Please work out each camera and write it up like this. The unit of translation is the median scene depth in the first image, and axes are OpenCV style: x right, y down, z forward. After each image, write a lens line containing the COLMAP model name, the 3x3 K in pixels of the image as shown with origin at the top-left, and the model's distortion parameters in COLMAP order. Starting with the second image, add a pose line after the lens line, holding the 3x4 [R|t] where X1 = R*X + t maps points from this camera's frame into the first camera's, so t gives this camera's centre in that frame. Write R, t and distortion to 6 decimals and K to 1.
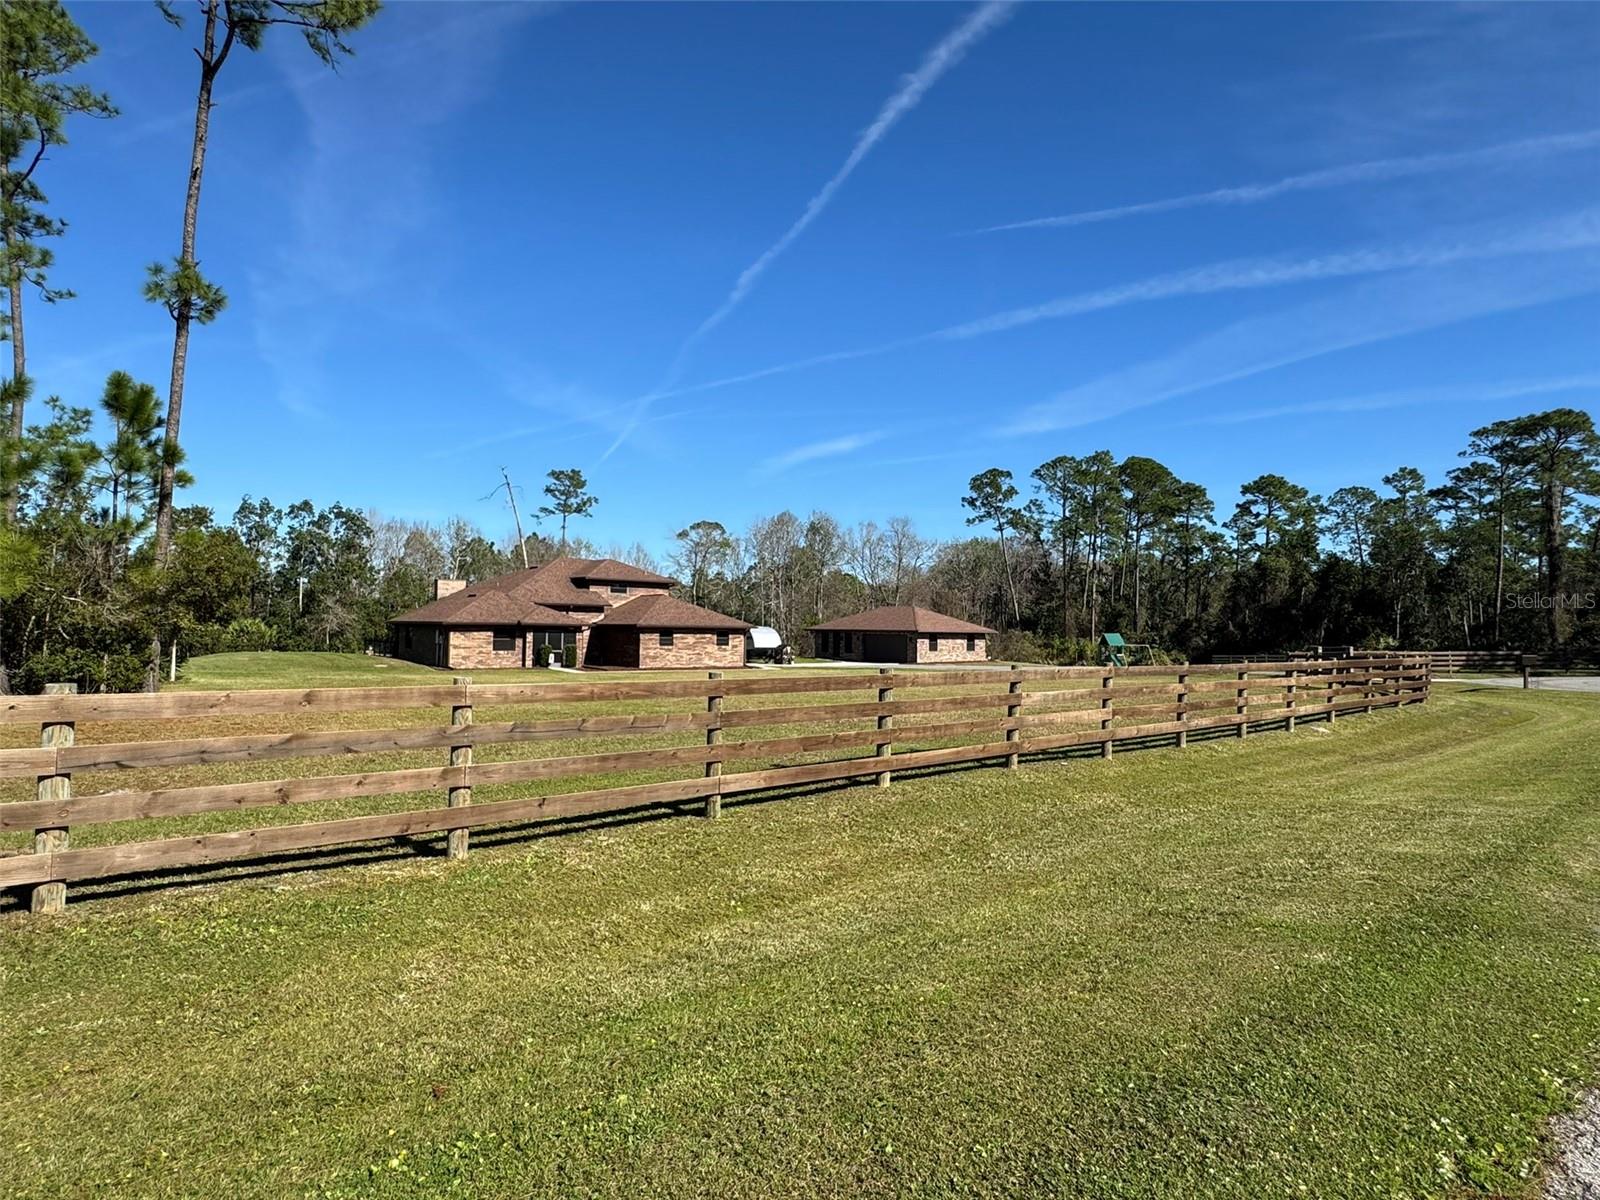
lens RADIAL K [[927.0, 0, 796.7], [0, 927.0, 593.8], [0, 0, 1]] dist [0.007564, 0.011427]
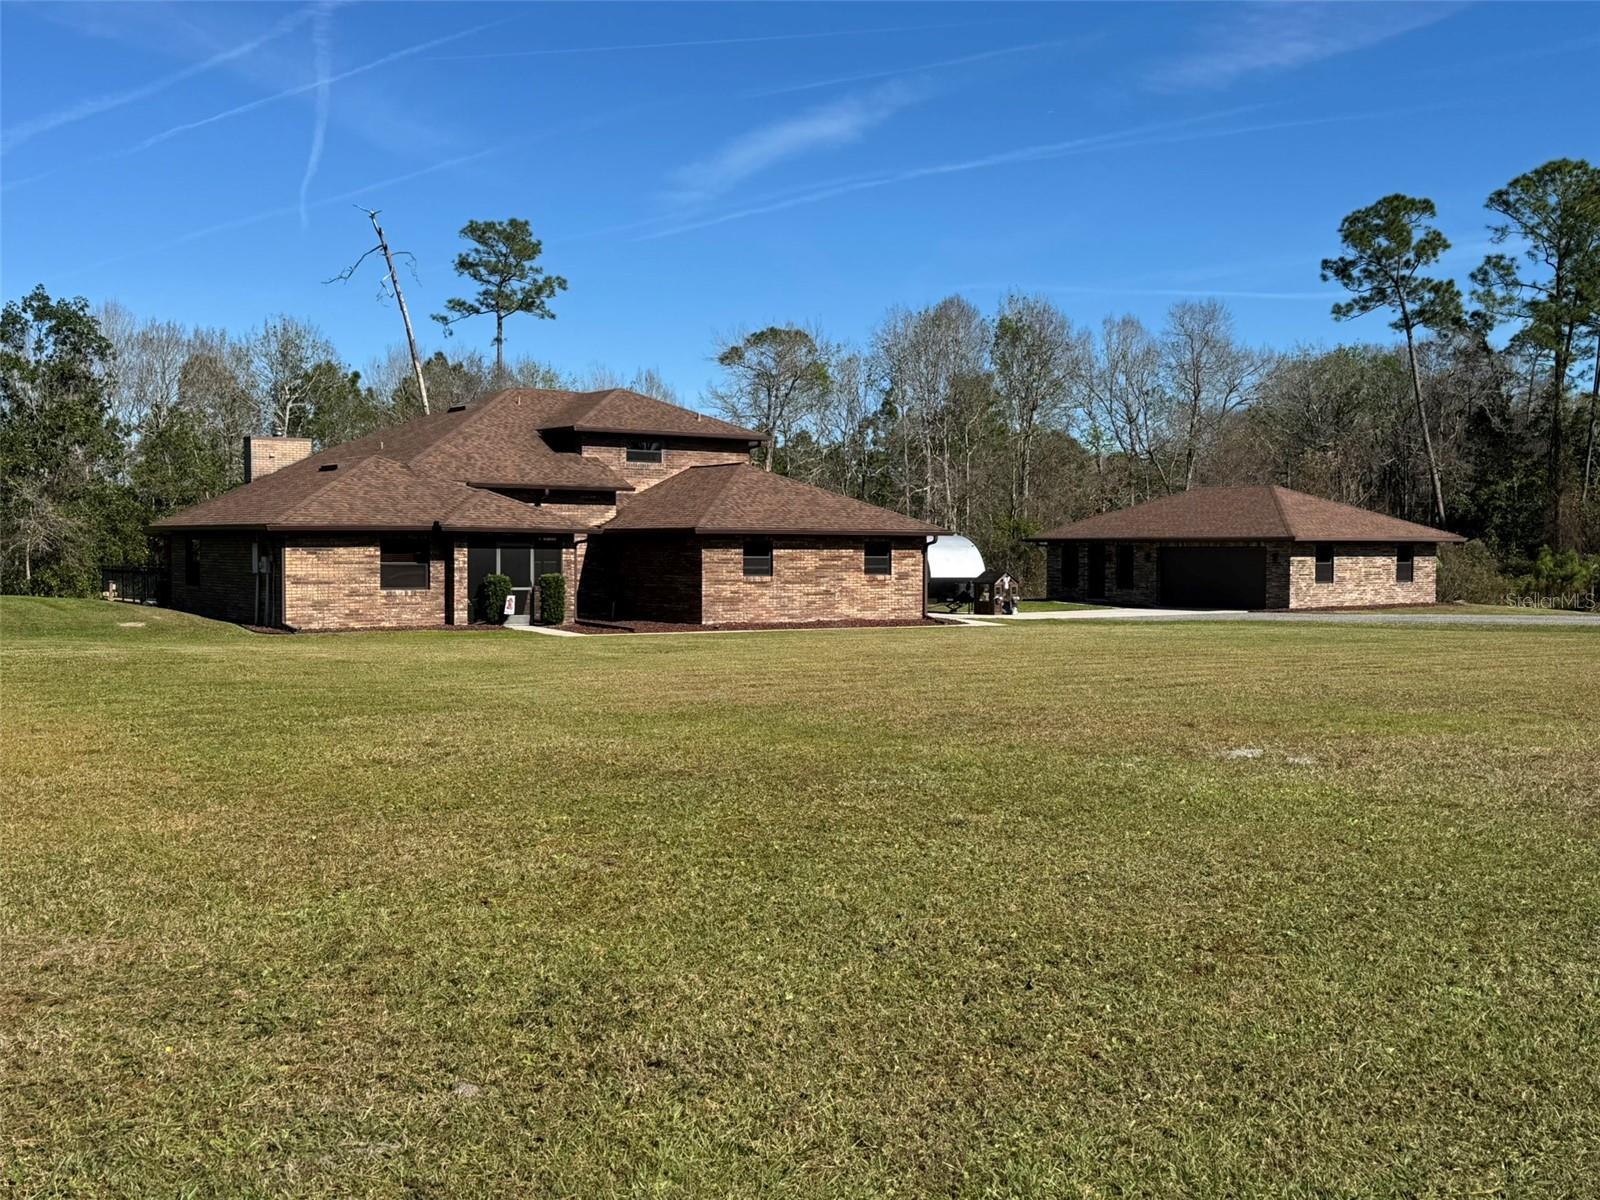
lens RADIAL K [[1752.3, 0, 796.3], [0, 1752.3, 606.2], [0, 0, 1]] dist [0.097803, 0.000000]
pose [[0.997515, -0.008271, -0.069961, -0.037767], [0.013188, 0.997452, 0.070117, 0.007068], [0.069203, -0.070865, 0.995082, 0.093293]]
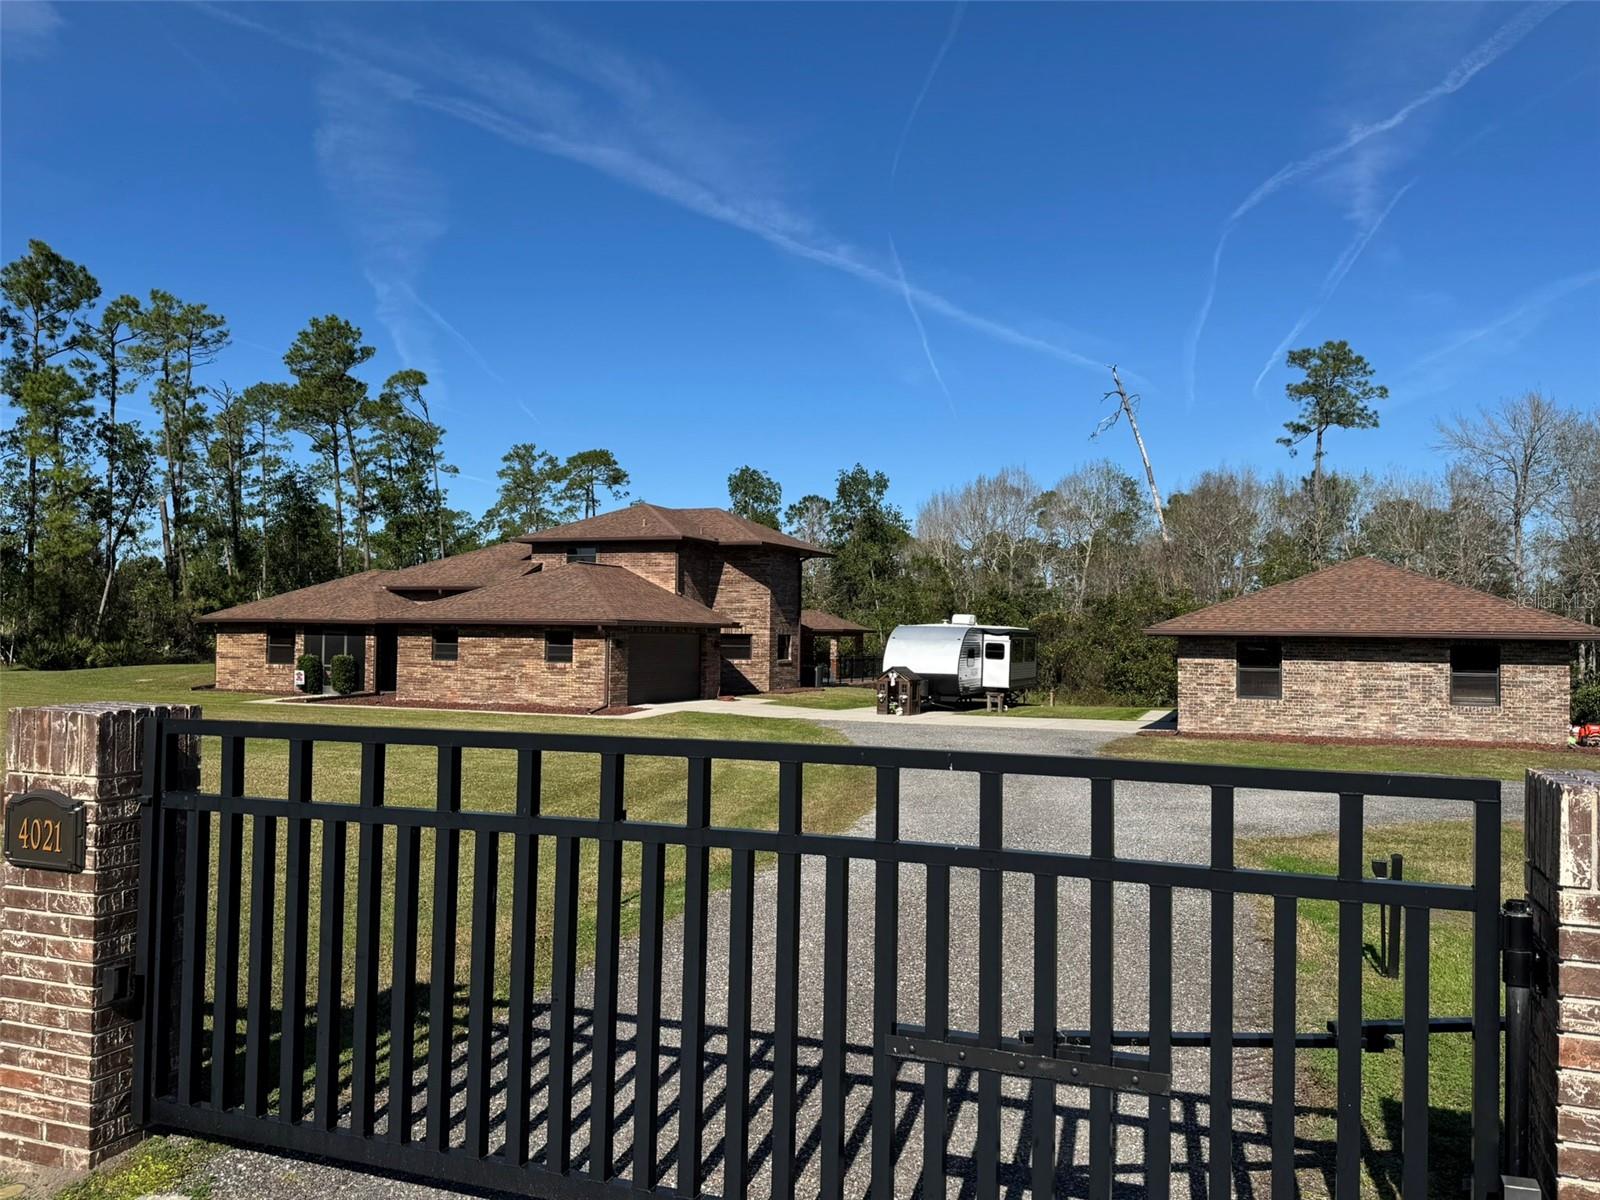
lens RADIAL K [[1295.5, 0, 813.7], [0, 1295.5, 617.4], [0, 0, 1]] dist [0.085590, -0.093815]
pose [[0.448671, -0.022781, -0.893407, 0.354451], [0.025663, 0.999591, -0.012600, 0.028250], [0.893329, -0.017275, 0.449072, 0.515740]]
